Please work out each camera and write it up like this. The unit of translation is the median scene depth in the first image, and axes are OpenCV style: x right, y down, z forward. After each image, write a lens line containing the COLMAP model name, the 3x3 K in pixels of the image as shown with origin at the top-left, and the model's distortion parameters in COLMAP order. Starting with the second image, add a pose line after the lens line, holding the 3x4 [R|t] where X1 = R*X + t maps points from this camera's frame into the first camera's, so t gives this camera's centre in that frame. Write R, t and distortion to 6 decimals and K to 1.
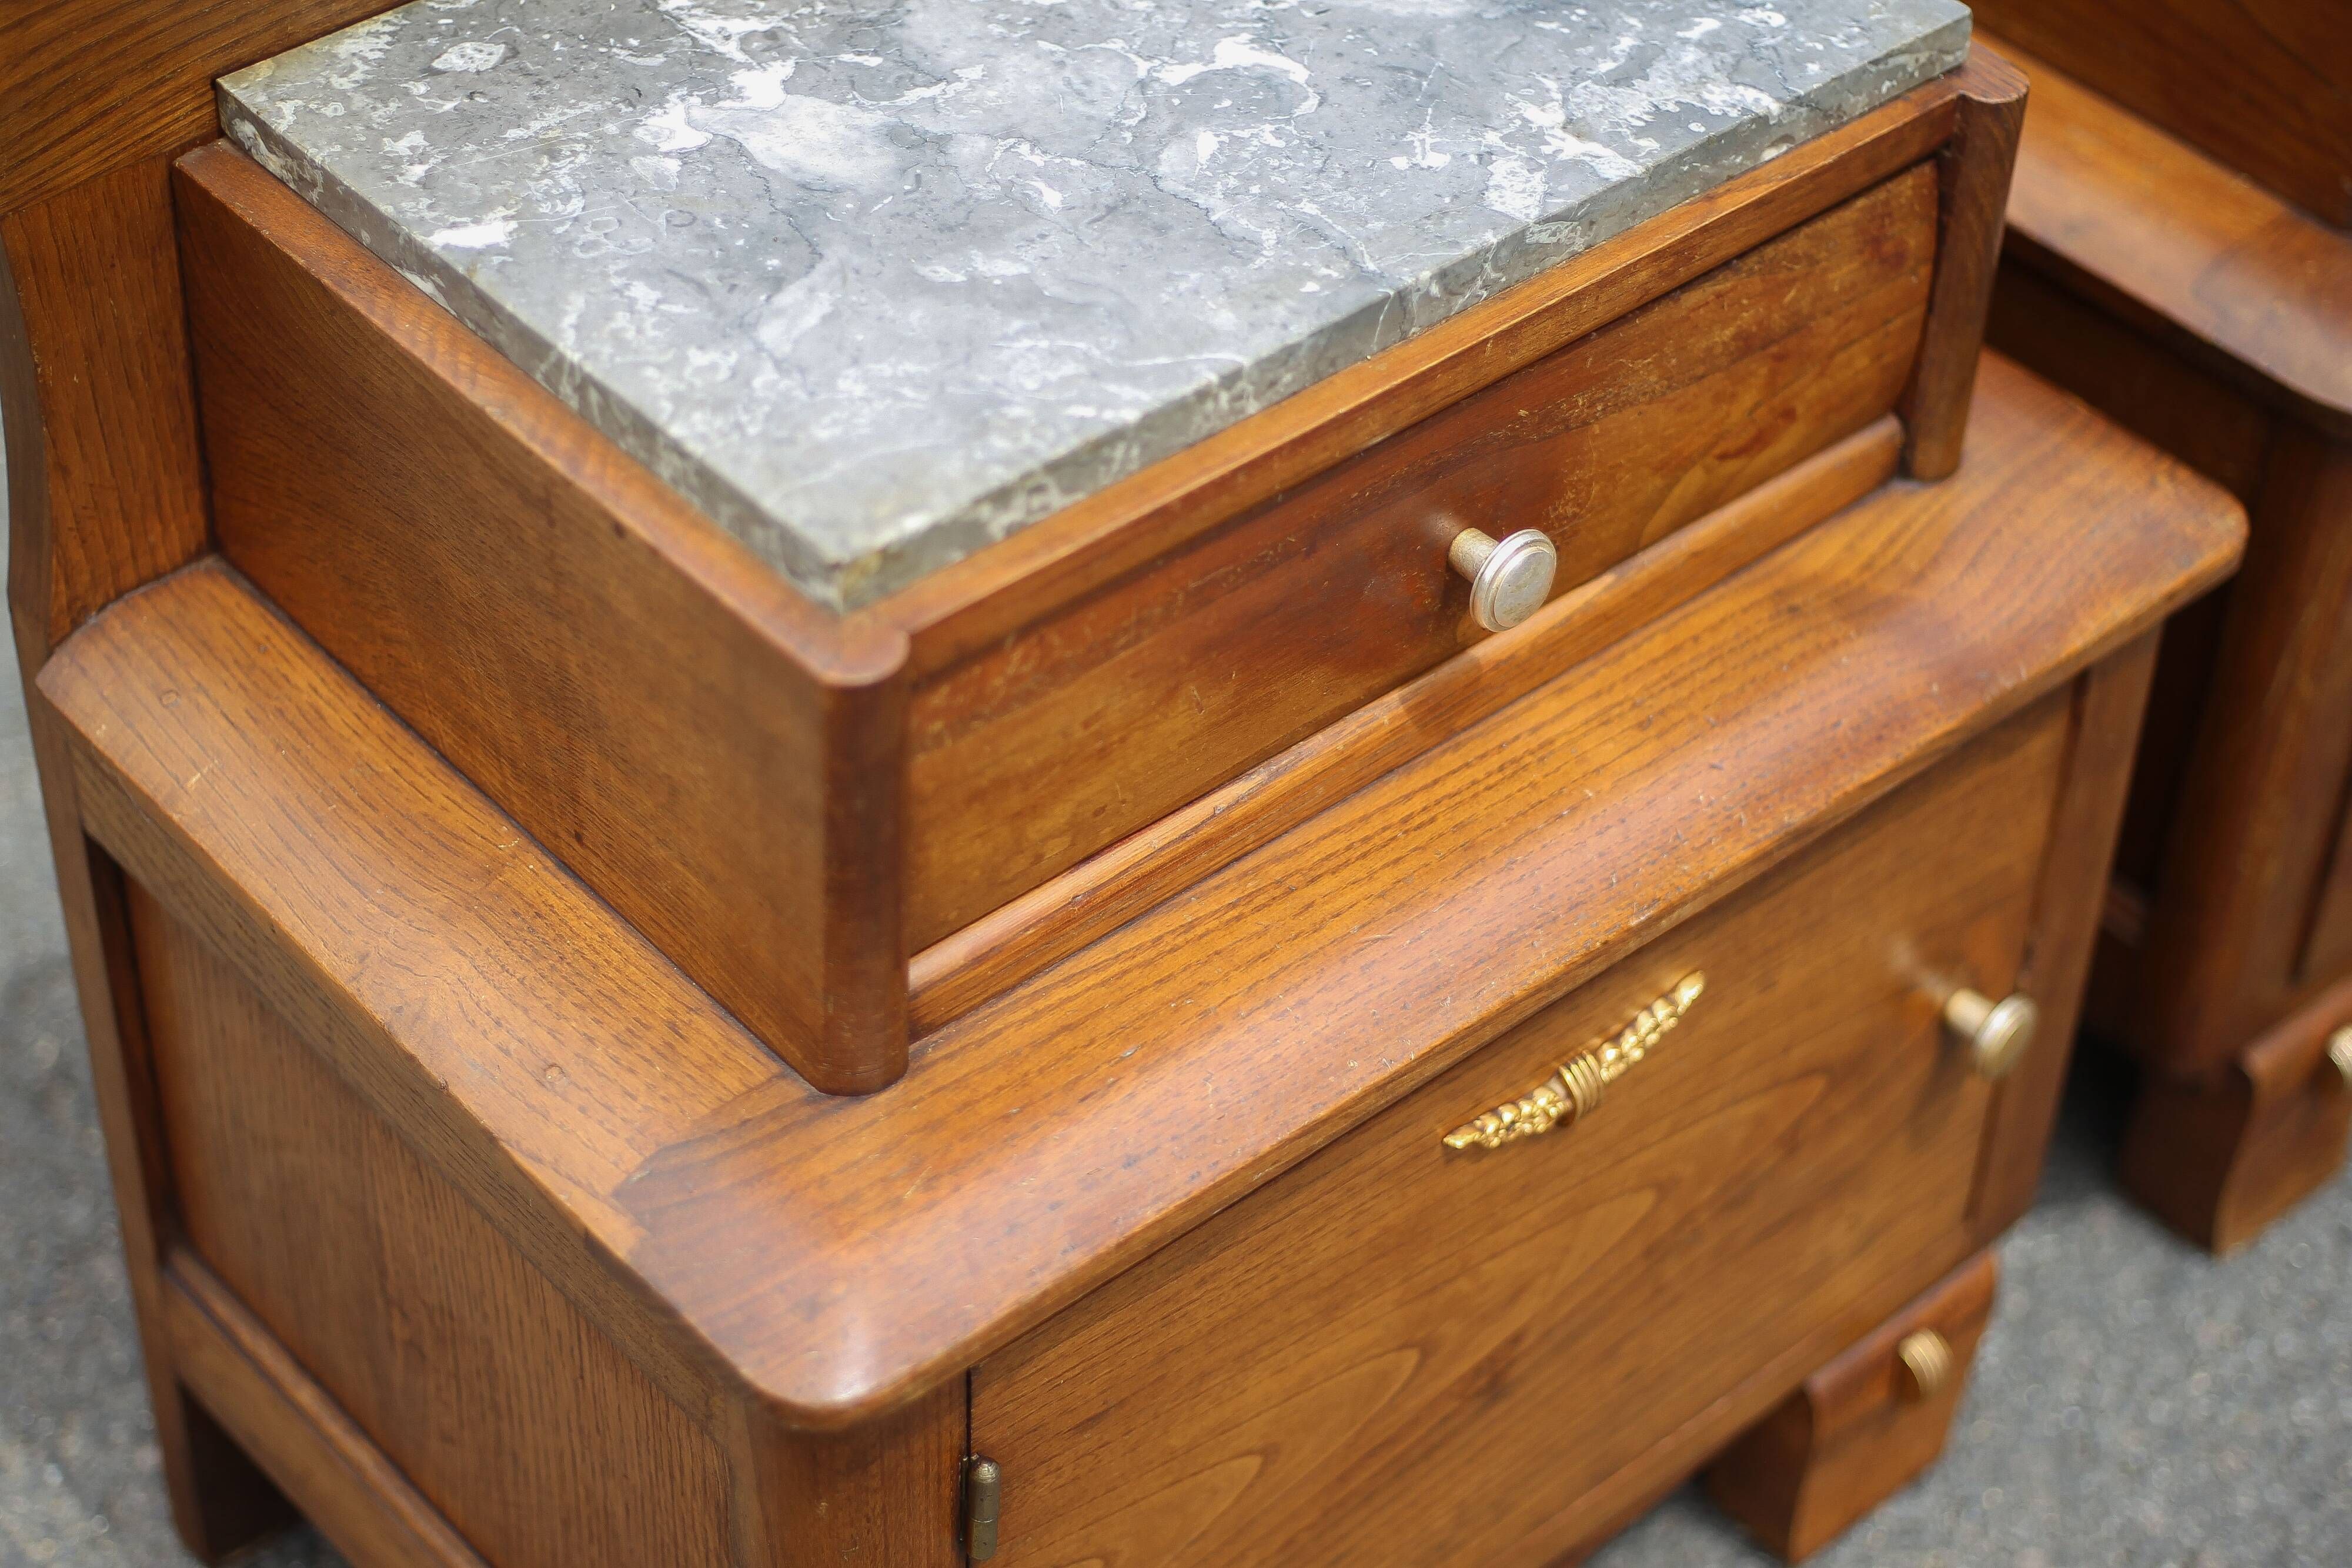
lens RADIAL K [[4485.9, 0, 1182.3], [0, 4485.9, 778.6], [0, 0, 1]] dist [-0.107997, 0.000000]
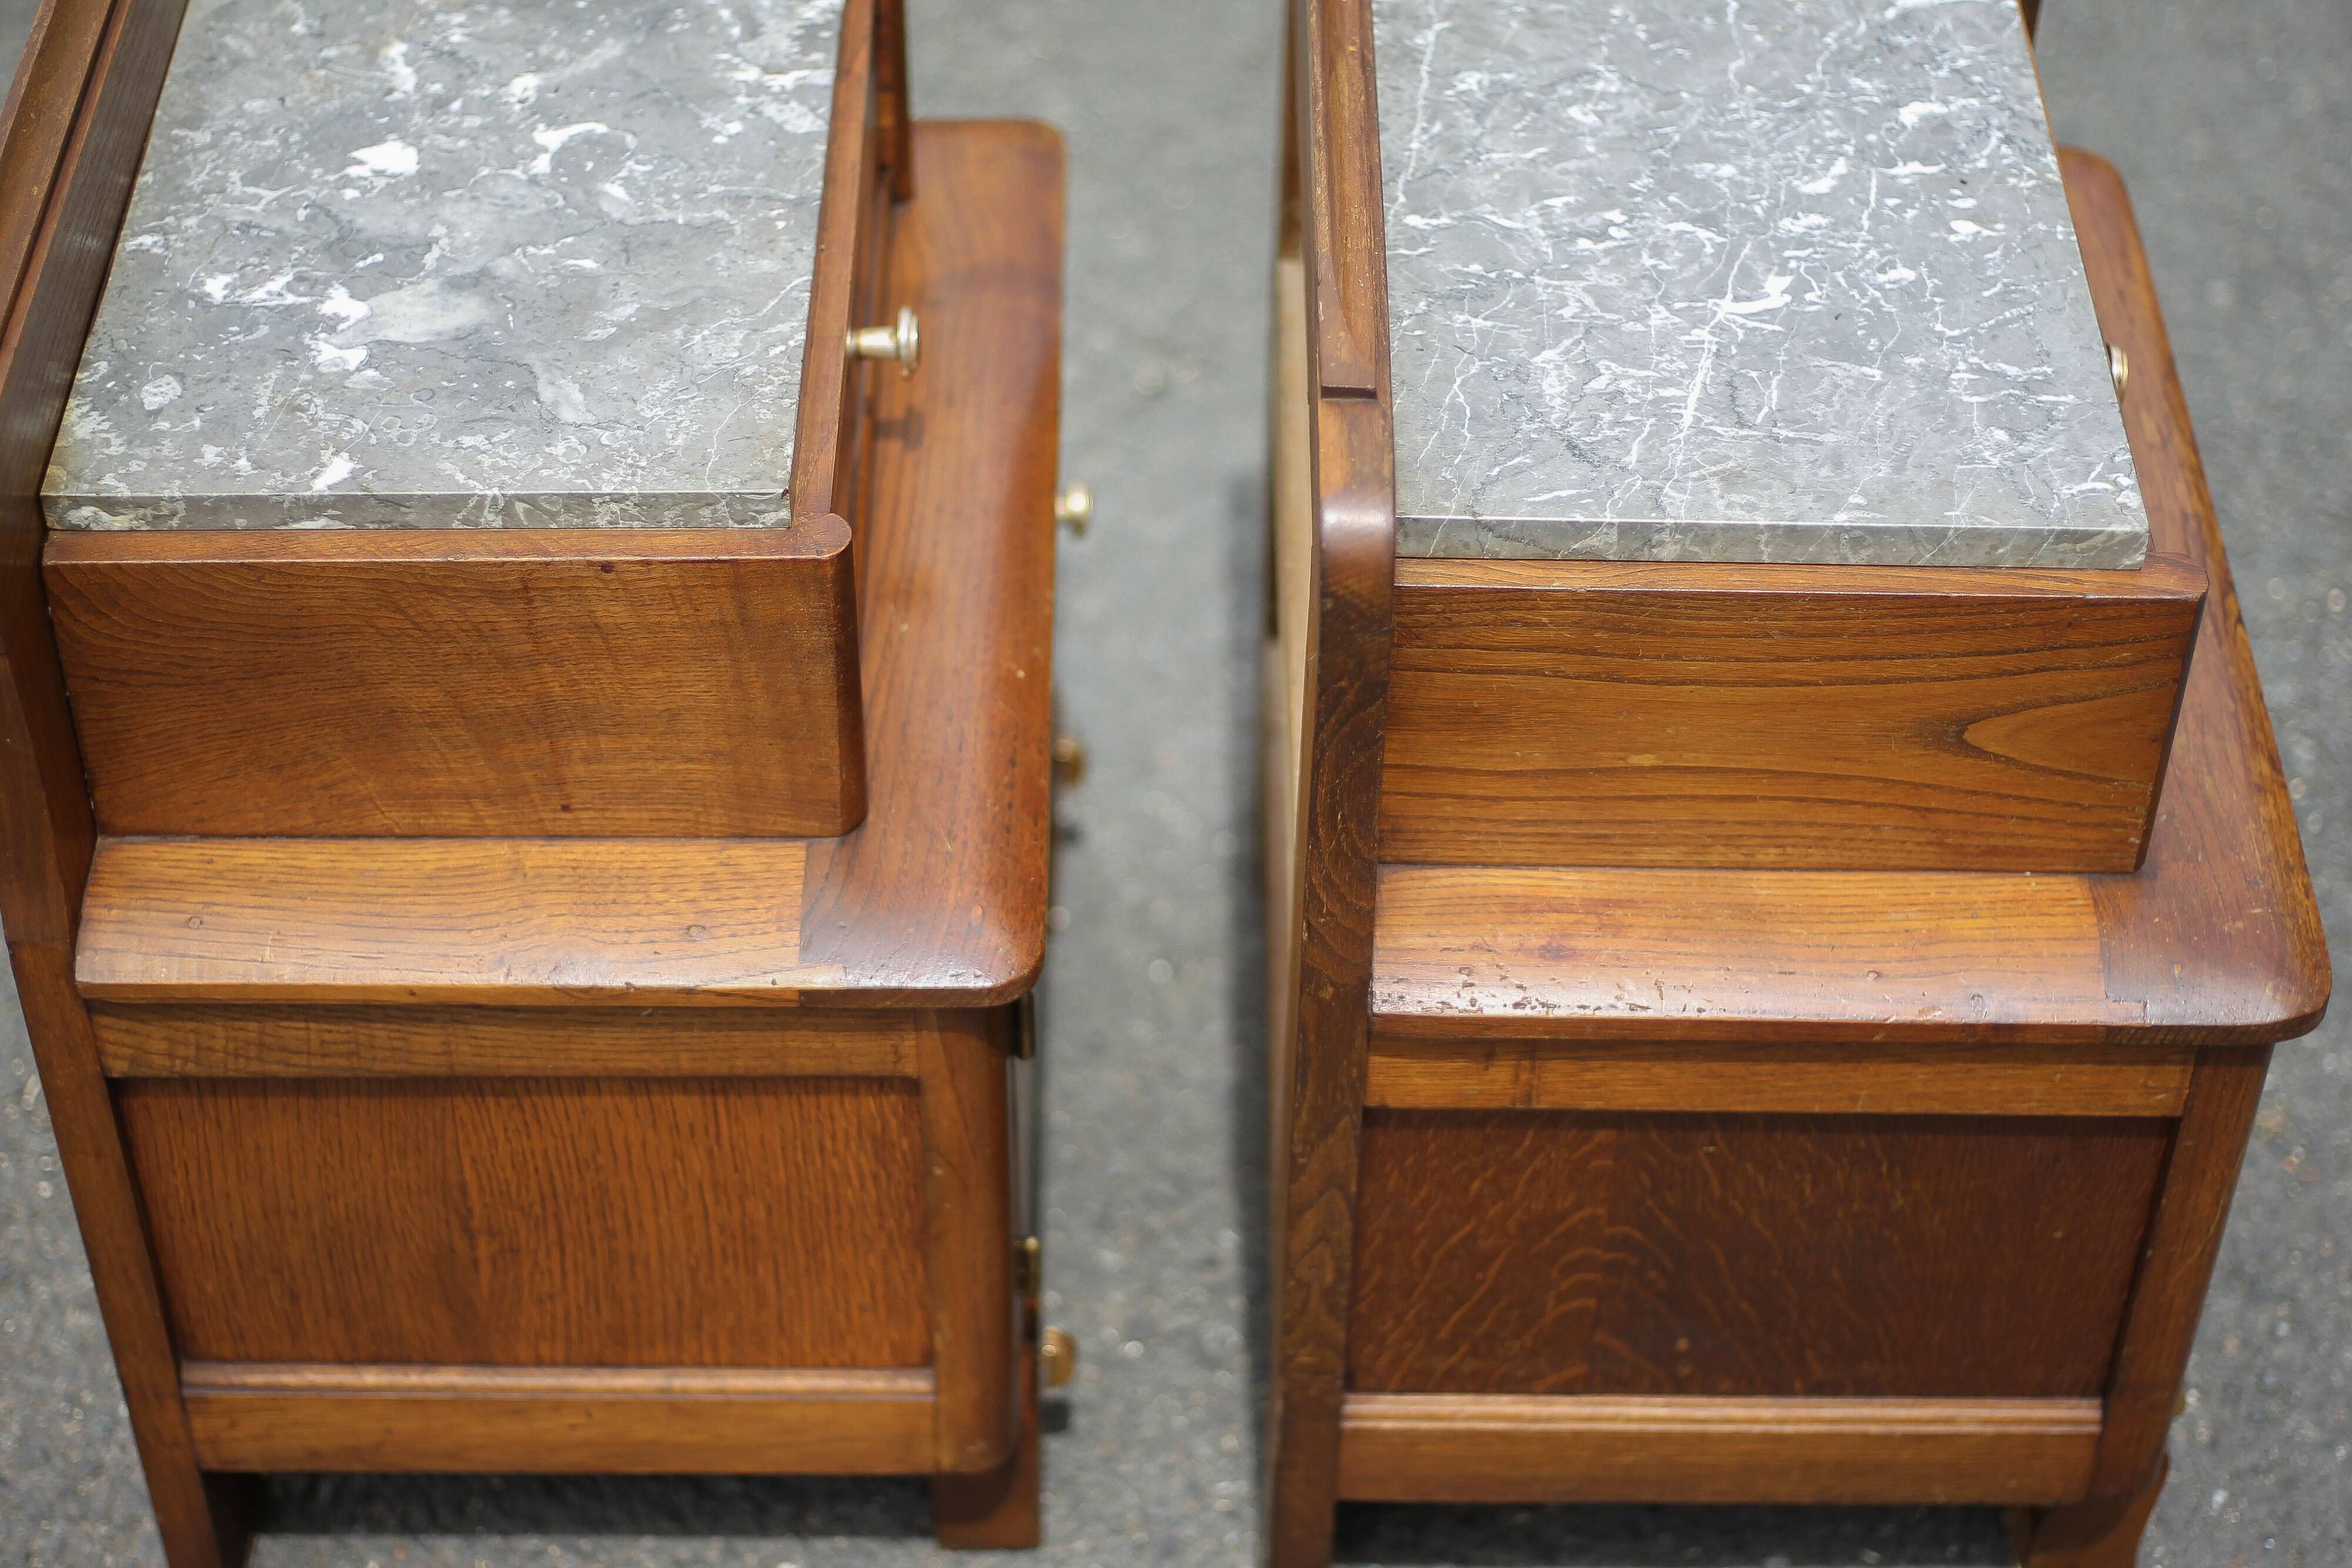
lens RADIAL K [[4485.9, 0, 1166.7], [0, 4485.9, 784.6], [0, 0, 1]] dist [-0.107997, 0.000000]
pose [[0.662220, -0.534640, 0.525000, -0.752382], [0.509950, 0.834922, 0.207016, -0.190792], [-0.549013, 0.130634, 0.825542, -0.287906]]
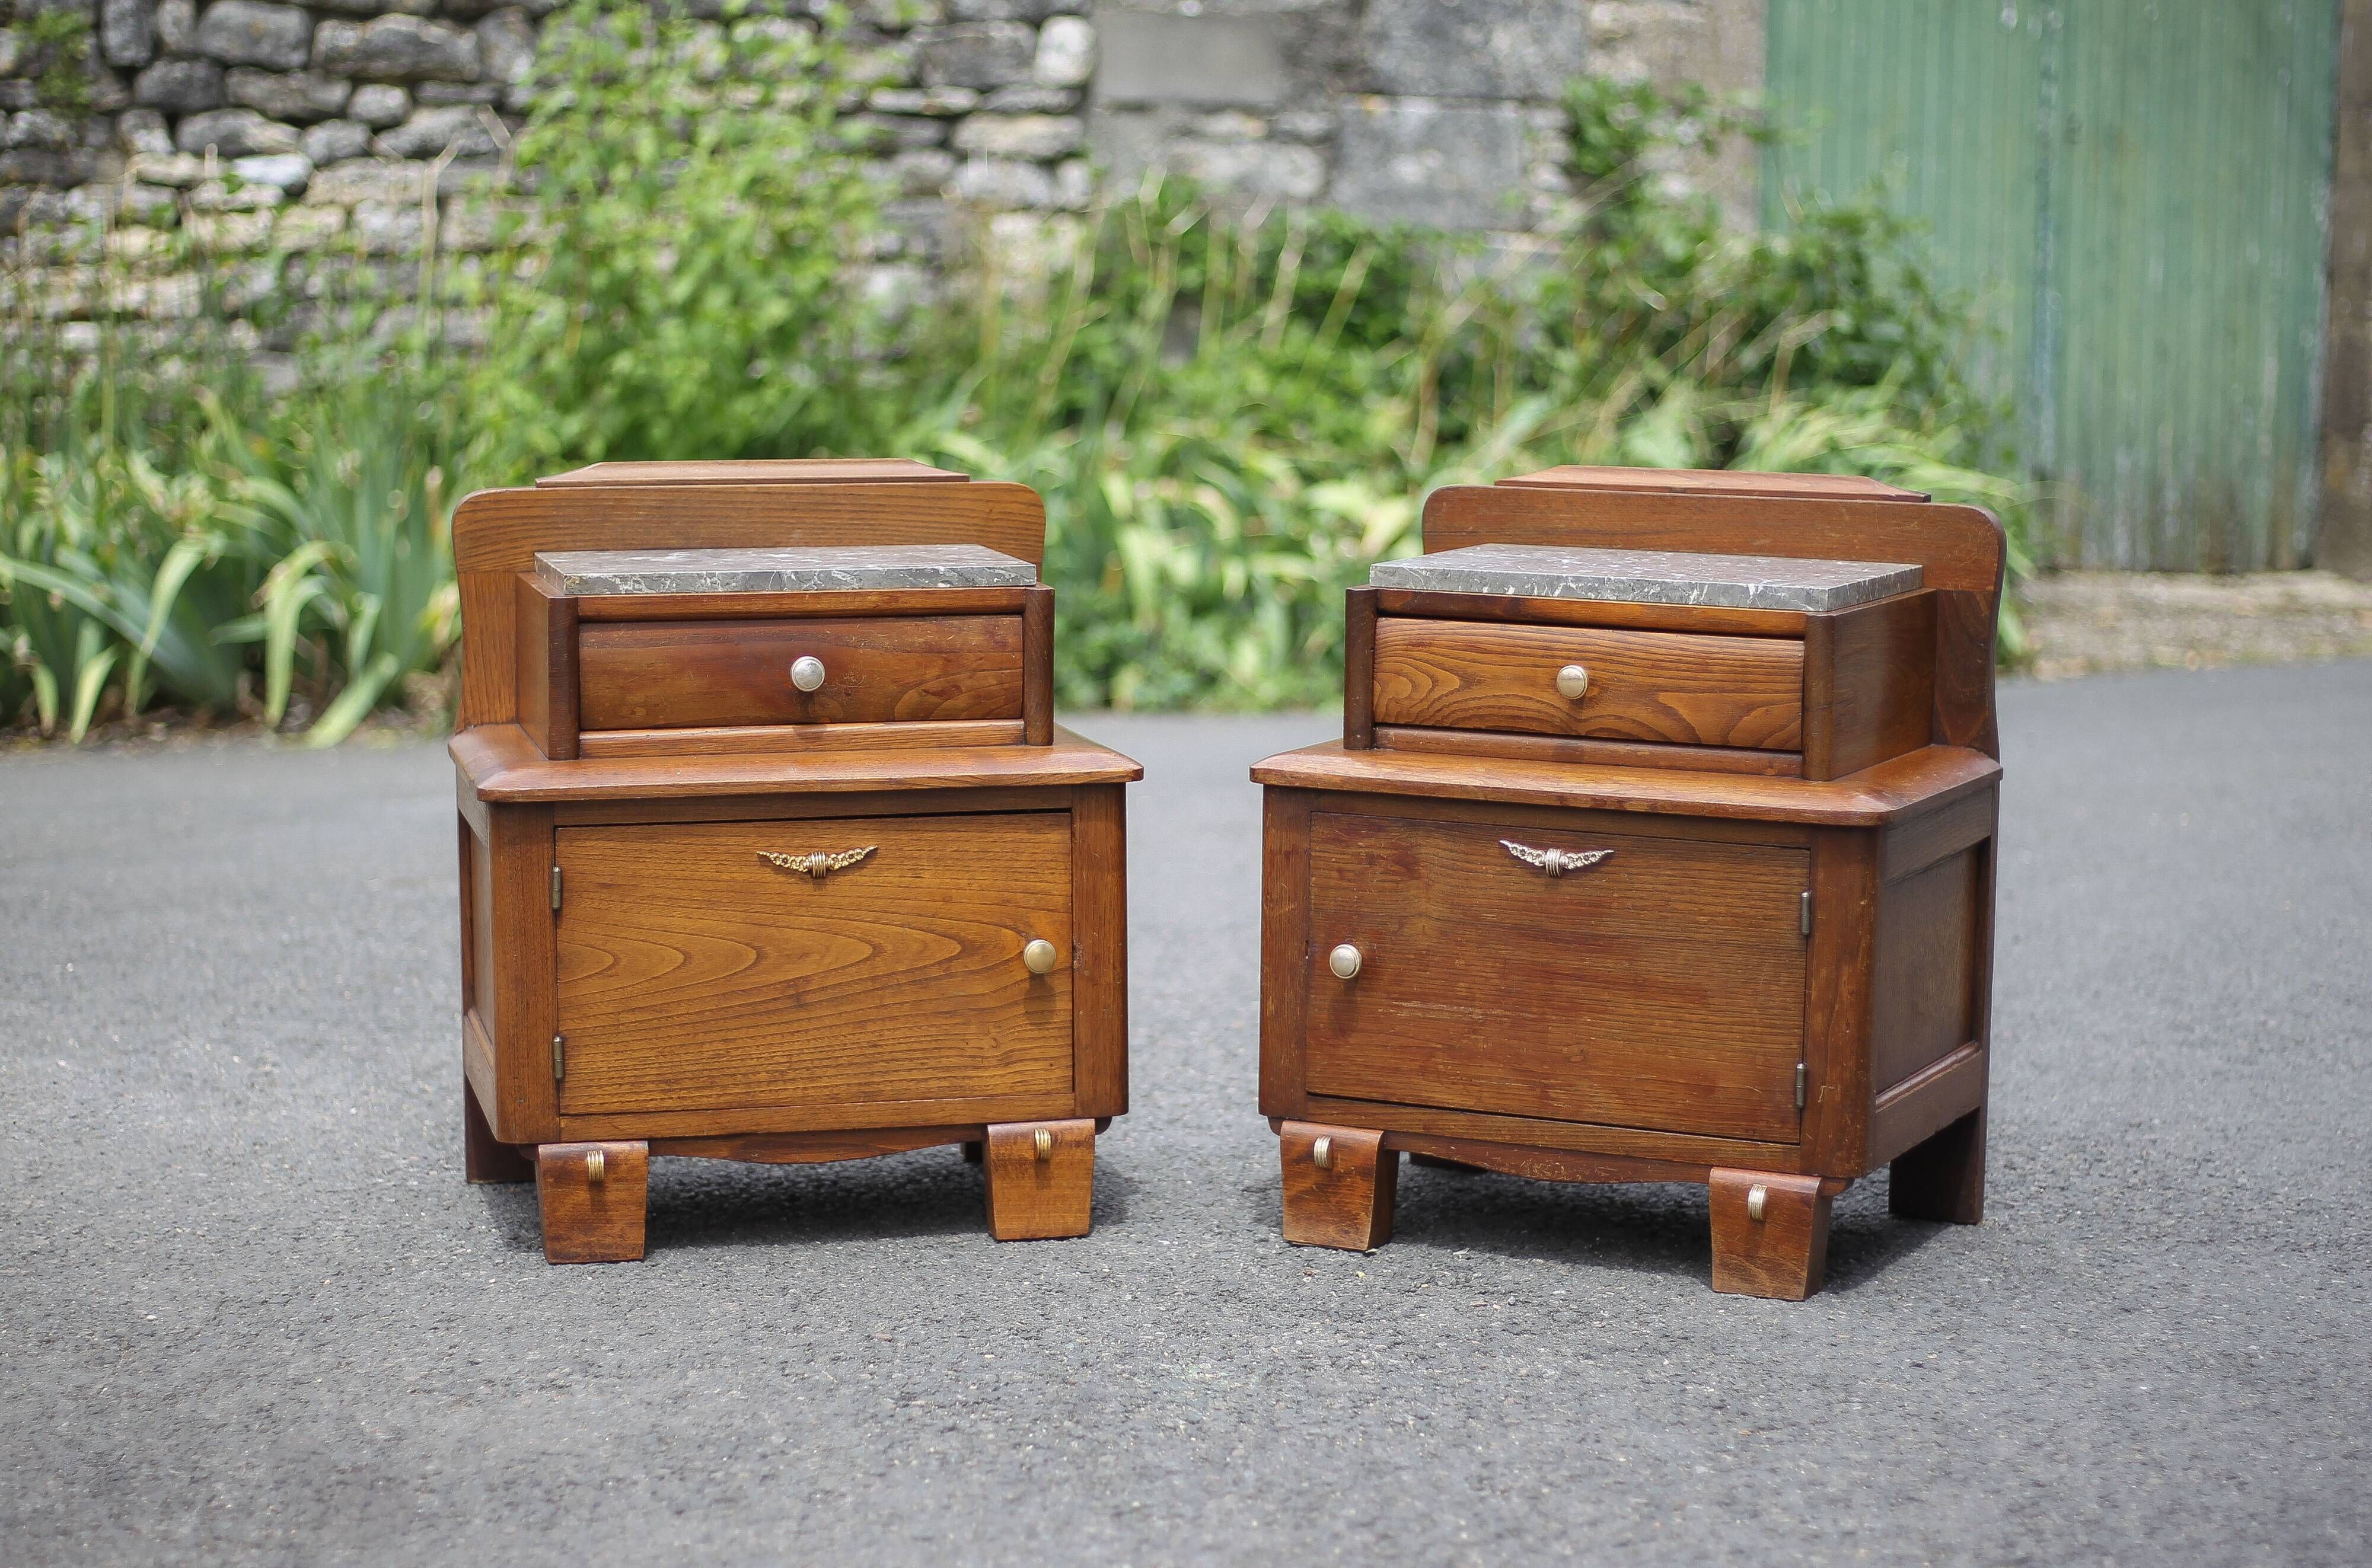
lens RADIAL K [[4480.7, 0, 1169.4], [0, 4480.7, 924.9], [0, 0, 1]] dist [-0.047799, 0.000000]
pose [[0.881855, 0.035667, -0.470169, 1.805338], [-0.283724, 0.836557, -0.468694, 1.525642], [0.376606, 0.546718, 0.747841, -1.185145]]
